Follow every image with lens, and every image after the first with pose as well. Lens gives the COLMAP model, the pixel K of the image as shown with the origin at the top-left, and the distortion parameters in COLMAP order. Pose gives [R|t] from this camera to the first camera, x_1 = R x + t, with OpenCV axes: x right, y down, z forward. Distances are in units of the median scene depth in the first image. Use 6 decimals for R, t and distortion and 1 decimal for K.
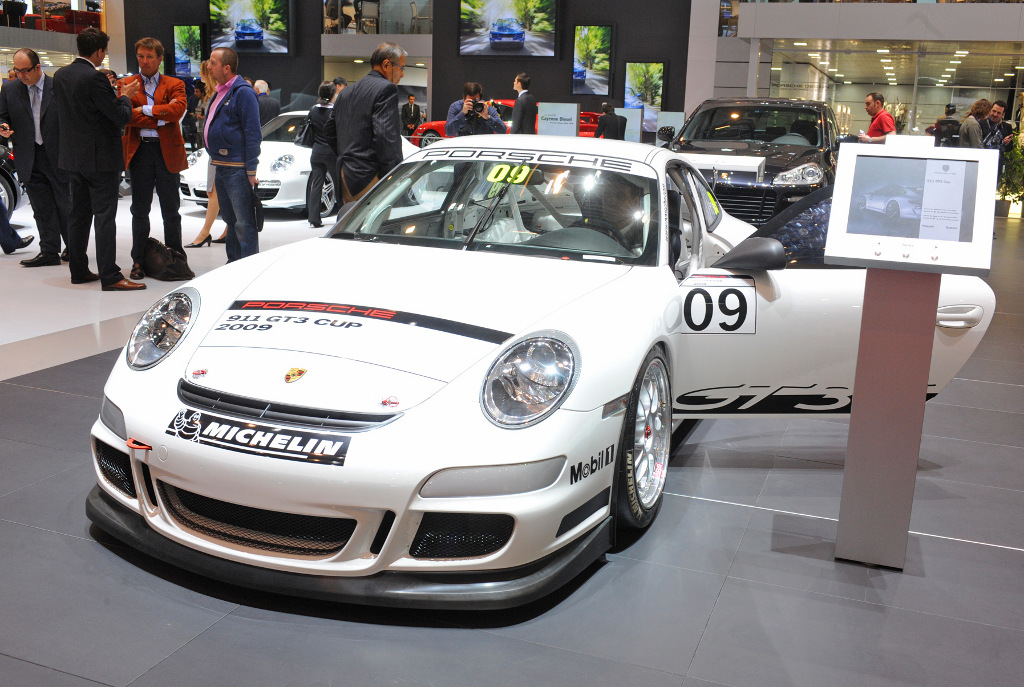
lens RADIAL K [[1048.8, 0, 512.0], [0, 1048.8, 343.5], [0, 0, 1]] dist [0.002655, 0.001363]
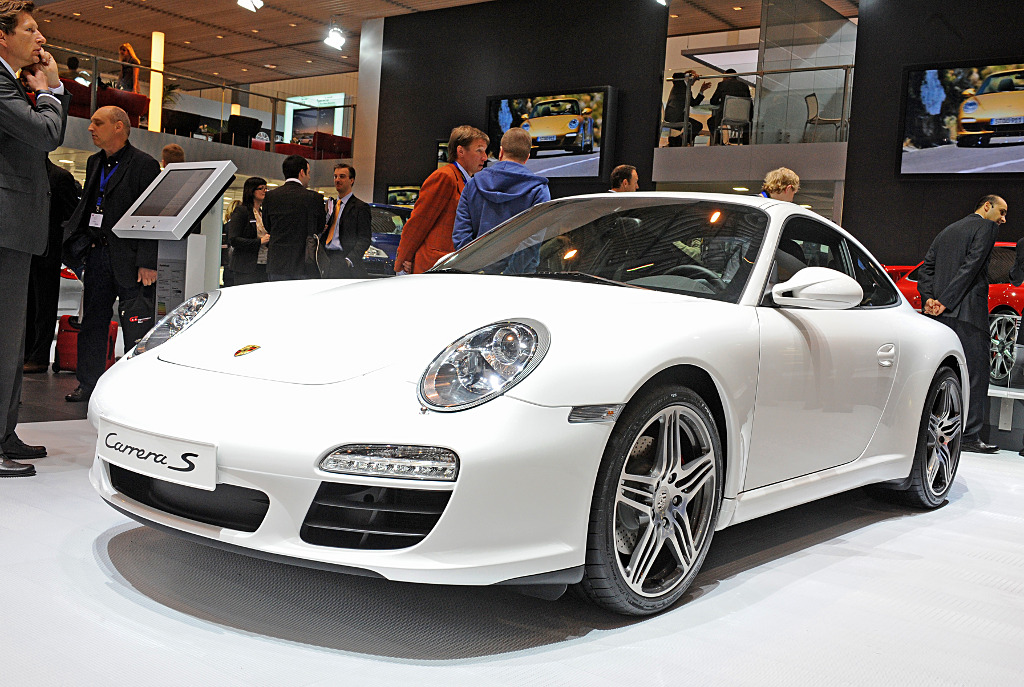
lens RADIAL K [[1048.8, 0, 512.0], [0, 1048.8, 343.5], [0, 0, 1]] dist [0.002655, 0.001363]
pose [[0.957647, 0.042083, -0.284855, -0.149767], [-0.092401, 0.981857, -0.165586, -0.135735], [0.272718, 0.184894, 0.944160, 0.773505]]
